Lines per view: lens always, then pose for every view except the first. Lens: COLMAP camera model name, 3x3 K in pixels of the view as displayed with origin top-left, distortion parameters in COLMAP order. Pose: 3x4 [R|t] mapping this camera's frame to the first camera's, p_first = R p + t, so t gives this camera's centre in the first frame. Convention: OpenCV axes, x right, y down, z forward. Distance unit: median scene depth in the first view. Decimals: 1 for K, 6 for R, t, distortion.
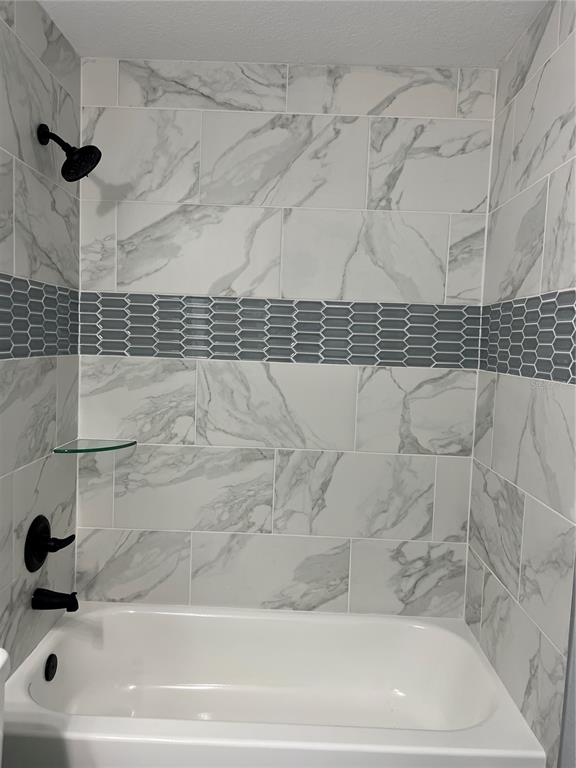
lens RADIAL K [[575.3, 0, 285.9], [0, 575.3, 389.9], [0, 0, 1]] dist [0.049673, -0.055219]
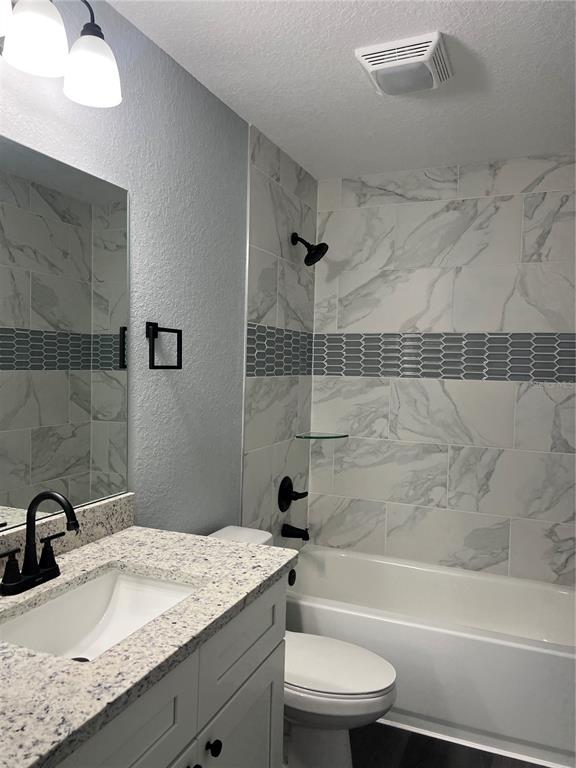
lens RADIAL K [[575.3, 0, 285.9], [0, 575.3, 389.9], [0, 0, 1]] dist [0.049673, -0.055219]
pose [[0.923853, 0.000545, -0.382747, 0.149179], [-0.020542, 0.998628, -0.048160, 0.049615], [0.382196, 0.052355, 0.922597, -0.398578]]
